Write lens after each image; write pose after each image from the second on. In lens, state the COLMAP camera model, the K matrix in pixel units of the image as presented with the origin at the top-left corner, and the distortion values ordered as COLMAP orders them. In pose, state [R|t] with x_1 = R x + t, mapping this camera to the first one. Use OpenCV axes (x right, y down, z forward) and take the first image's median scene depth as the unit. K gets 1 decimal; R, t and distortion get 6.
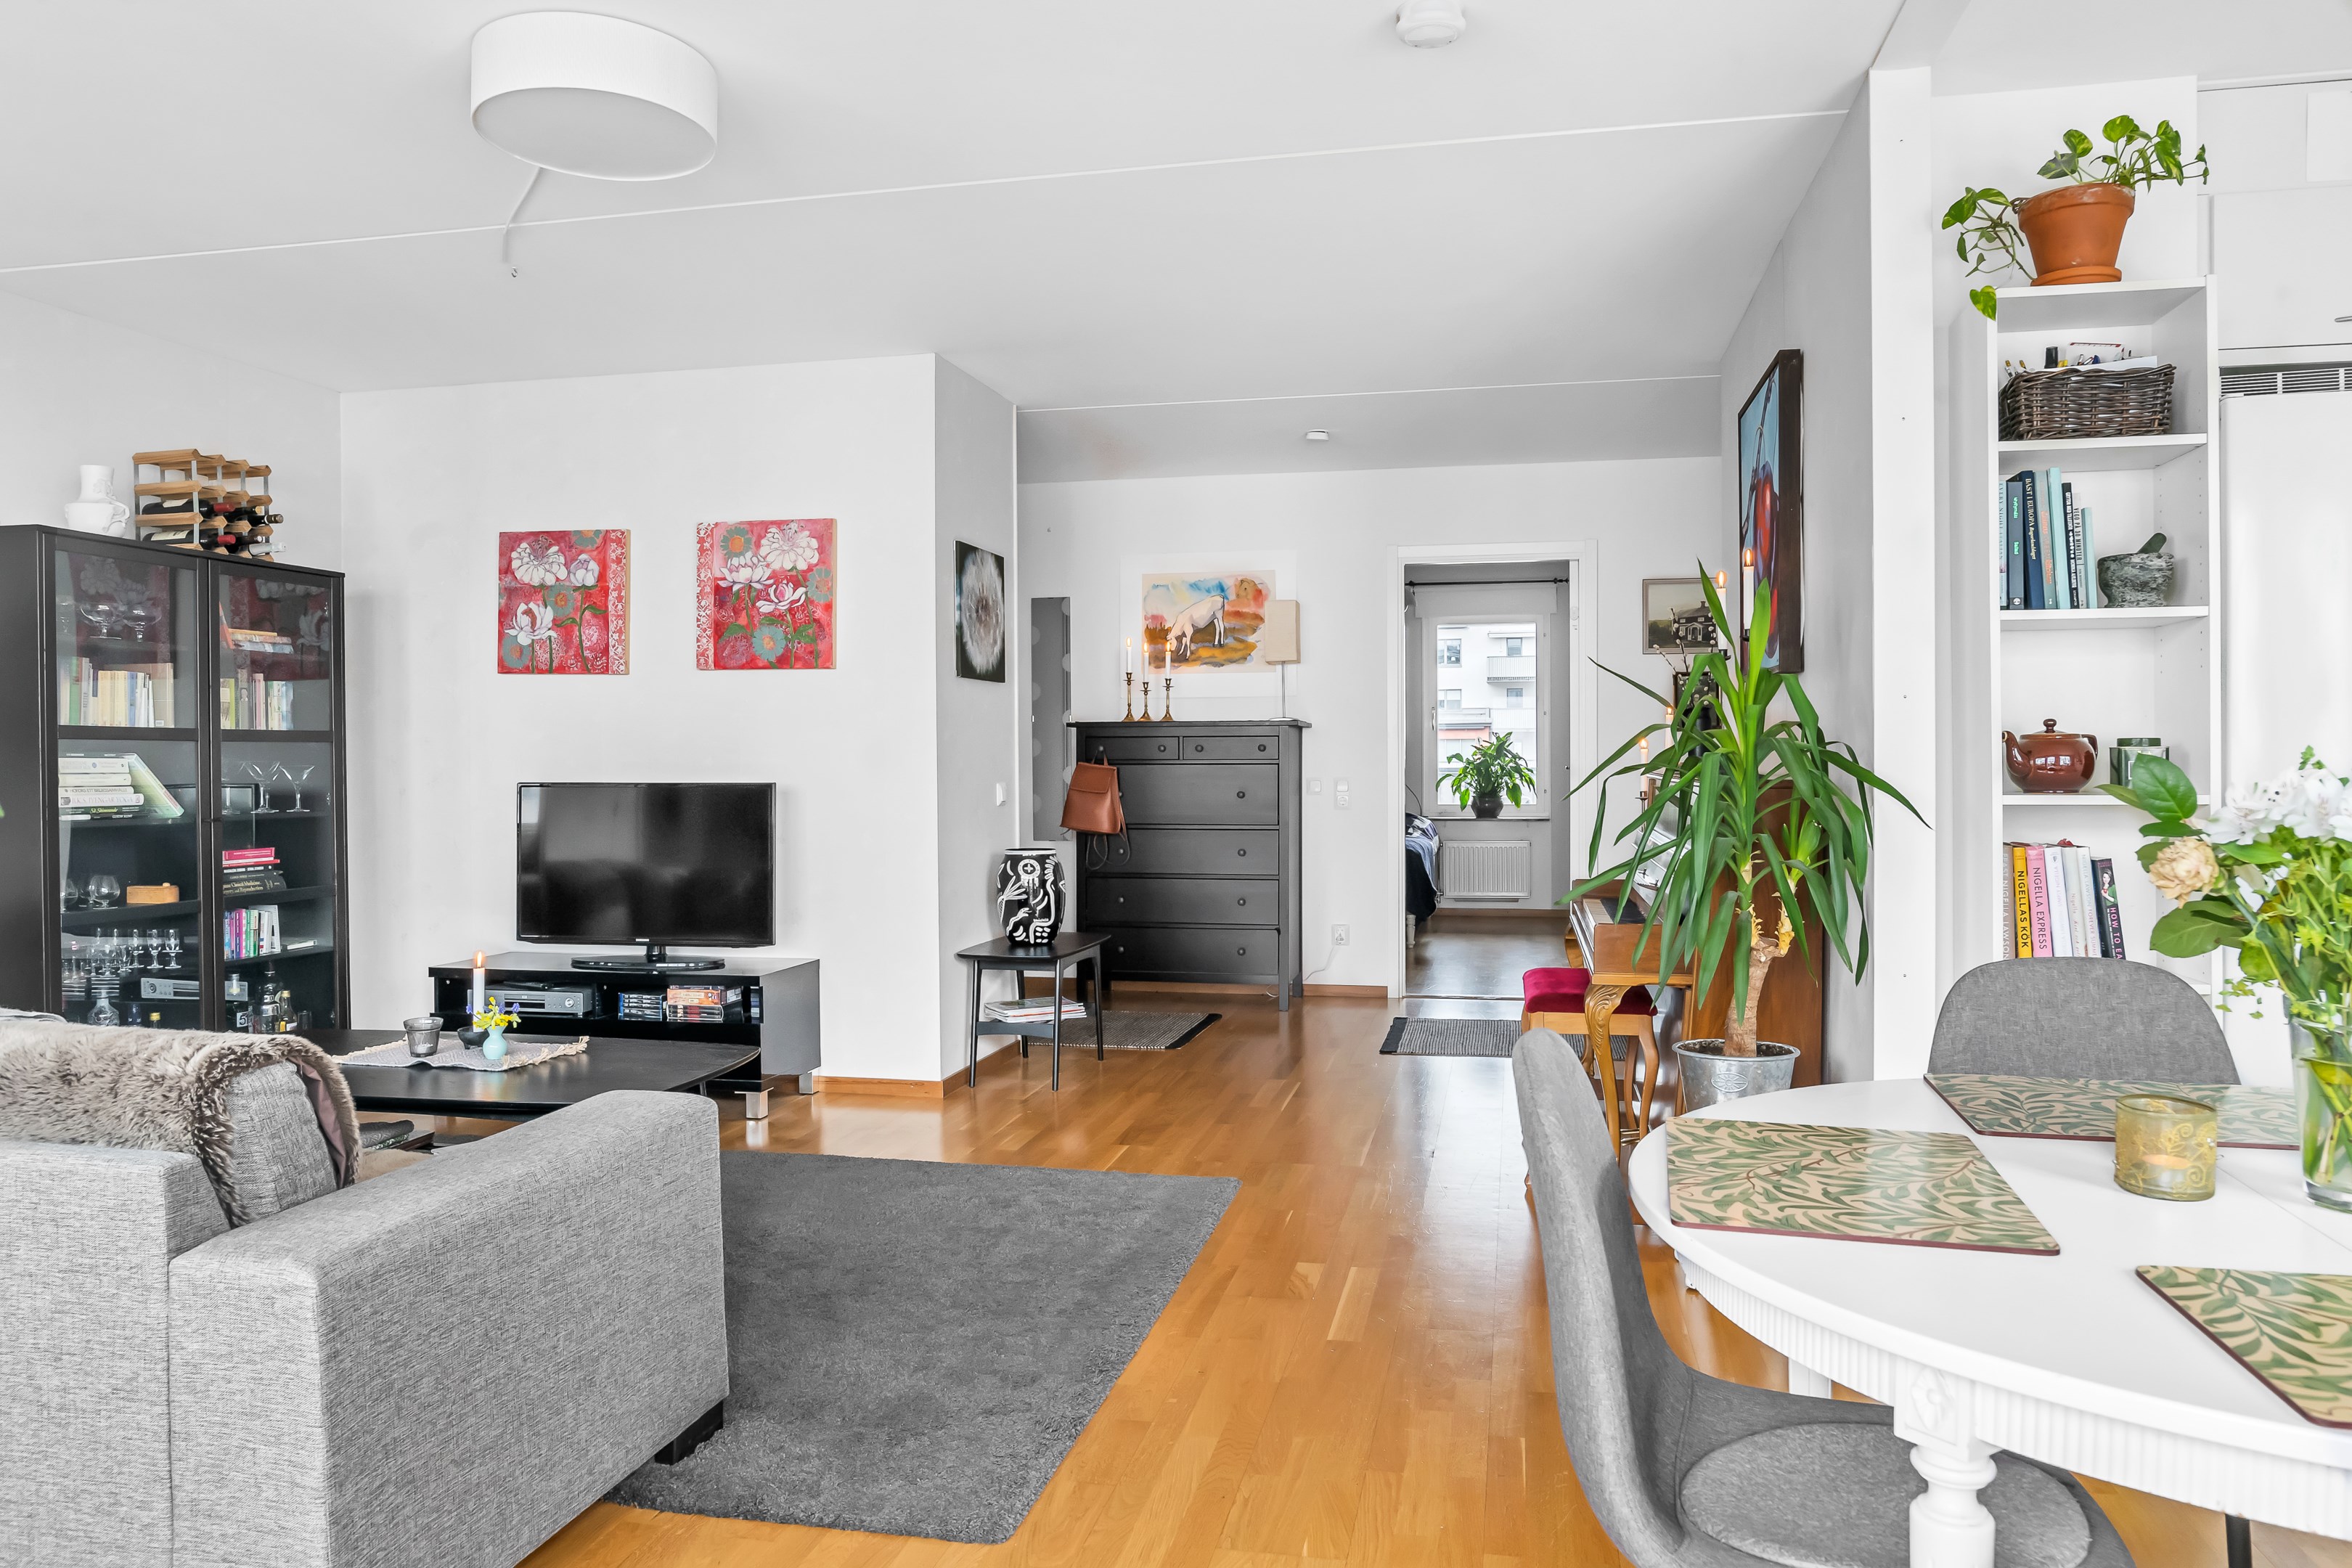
lens RADIAL K [[1592.0, 0, 1176.0], [0, 1592.0, 776.1], [0, 0, 1]] dist [-0.023659, 0.005146]
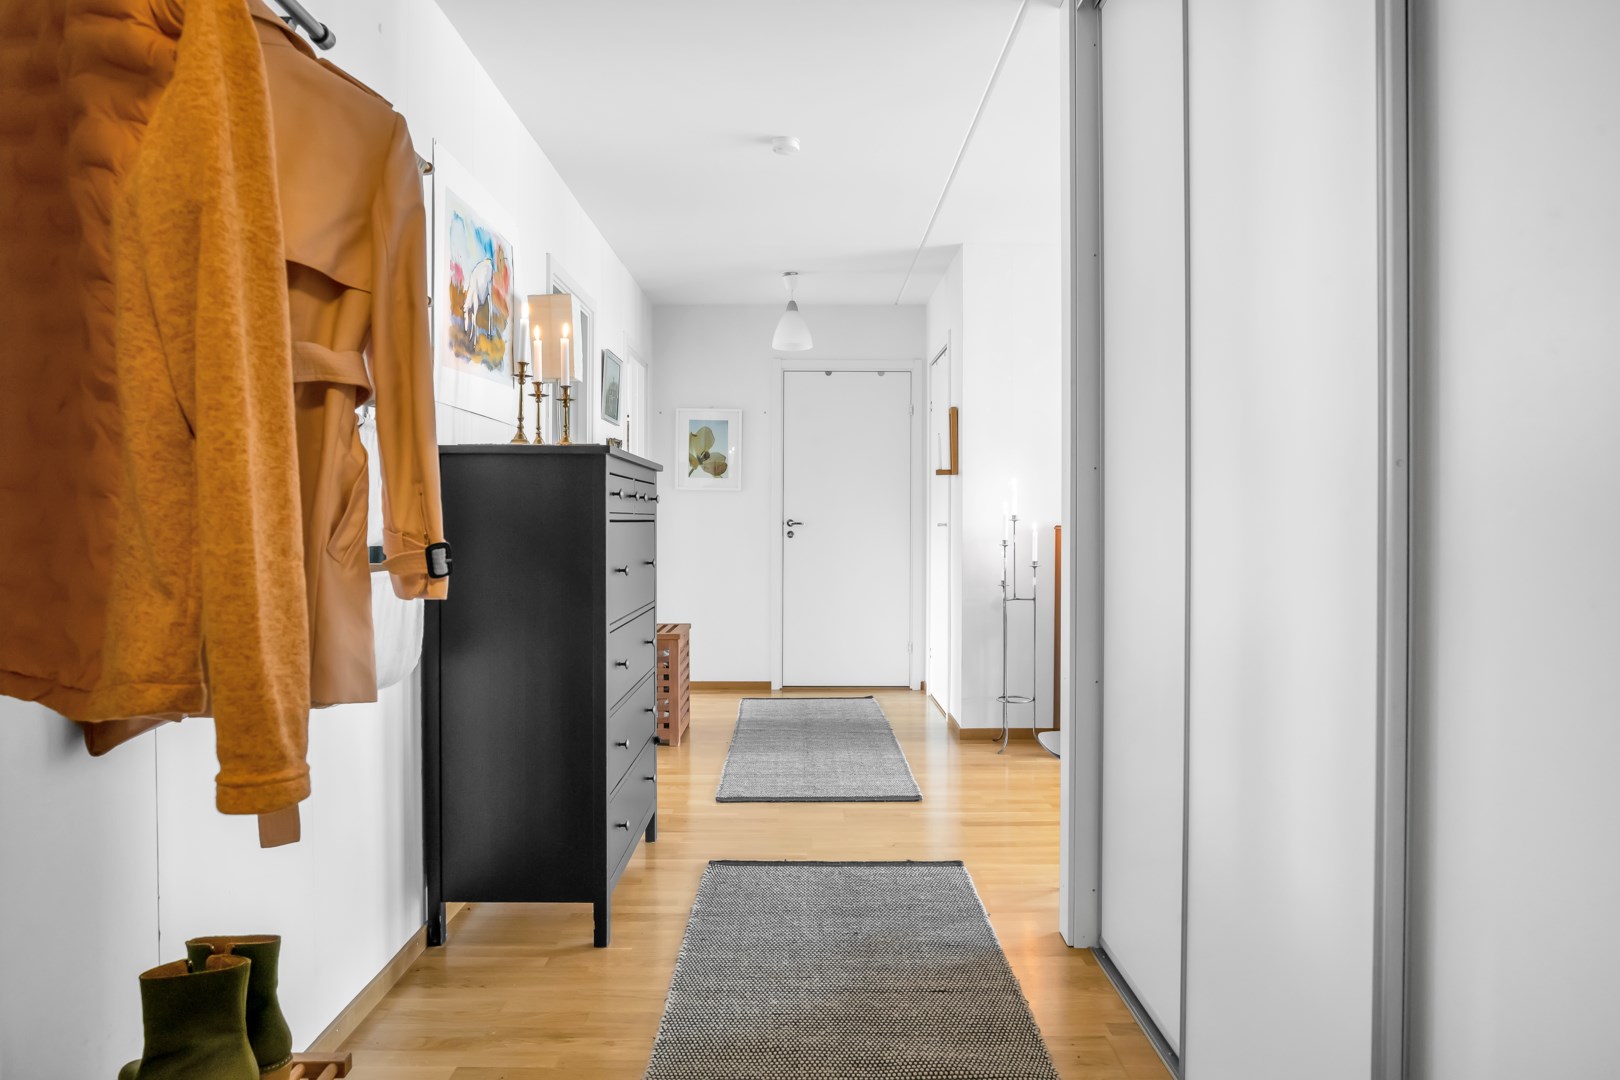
lens RADIAL K [[1096.5, 0, 810.4], [0, 1096.5, 534.2], [0, 0, 1]] dist [-0.023659, 0.005146]
pose [[-0.216341, -0.021103, 0.976090, -0.447960], [0.010941, 0.999651, 0.024037, -0.010839], [-0.976256, 0.015880, -0.216035, 0.986959]]
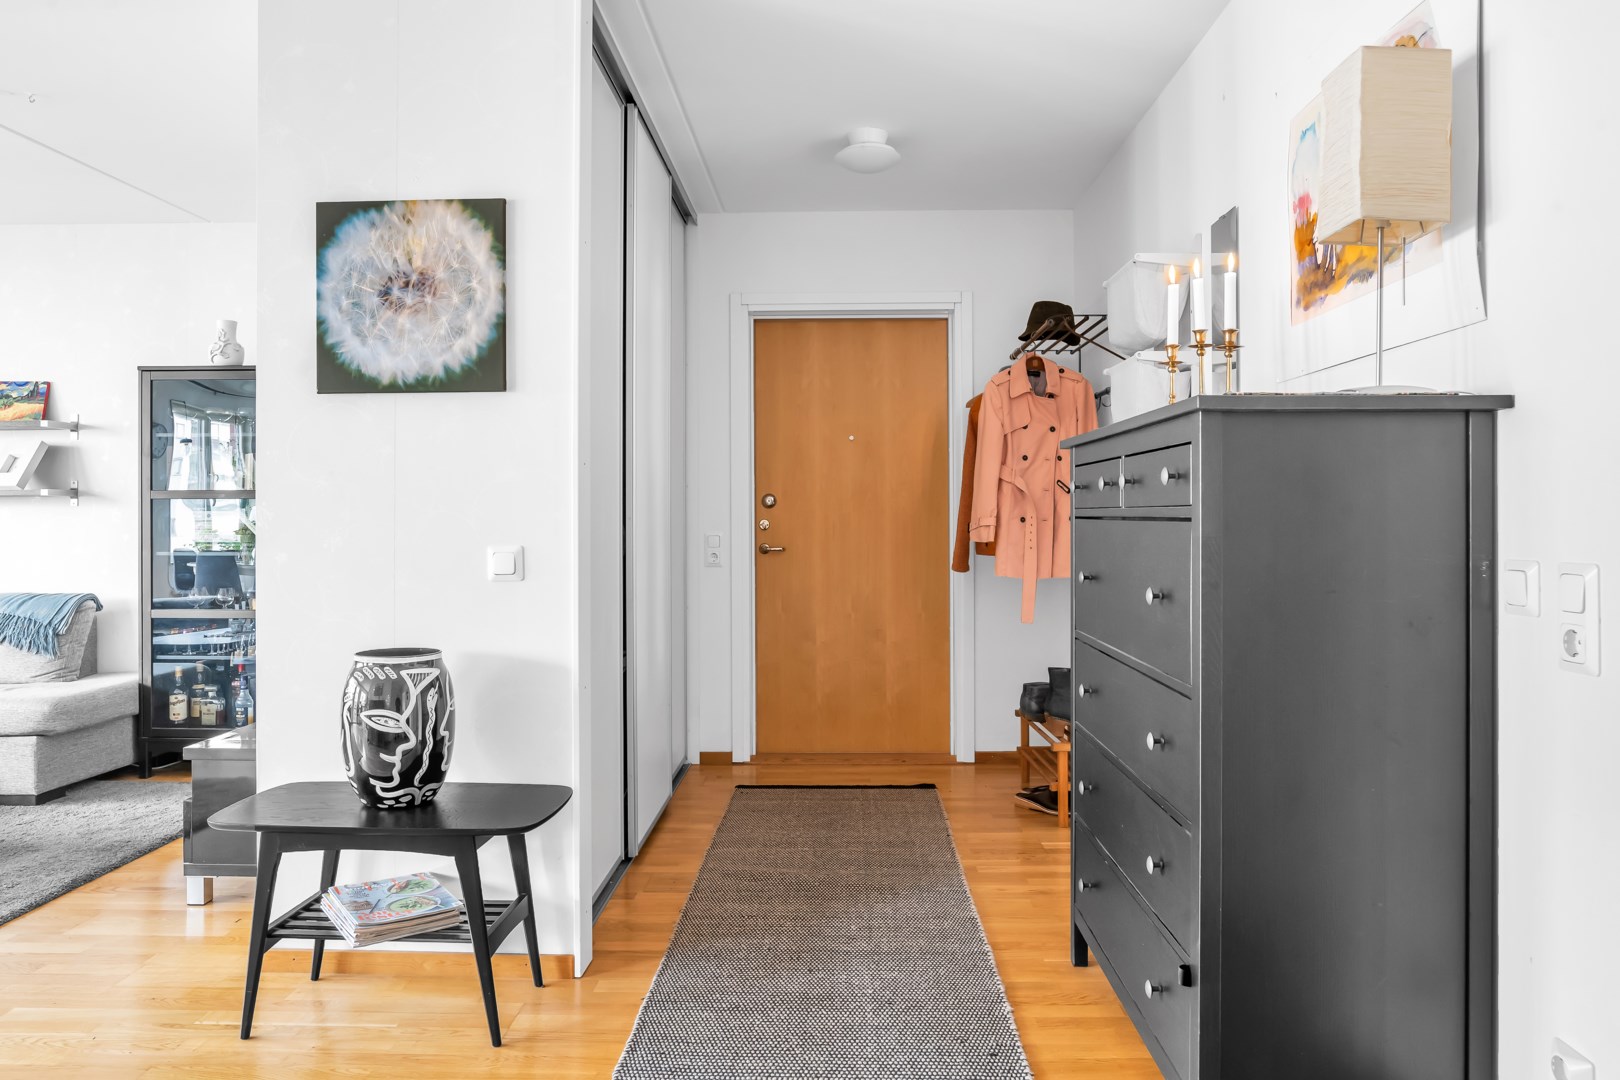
lens RADIAL K [[1096.5, 0, 810.2], [0, 1096.5, 531.3], [0, 0, 1]] dist [-0.023659, 0.005146]
pose [[0.190409, 0.013343, -0.981614, 0.280554], [-0.007727, 0.999897, 0.012093, -0.006084], [0.981675, 0.005282, 0.190492, 0.818864]]
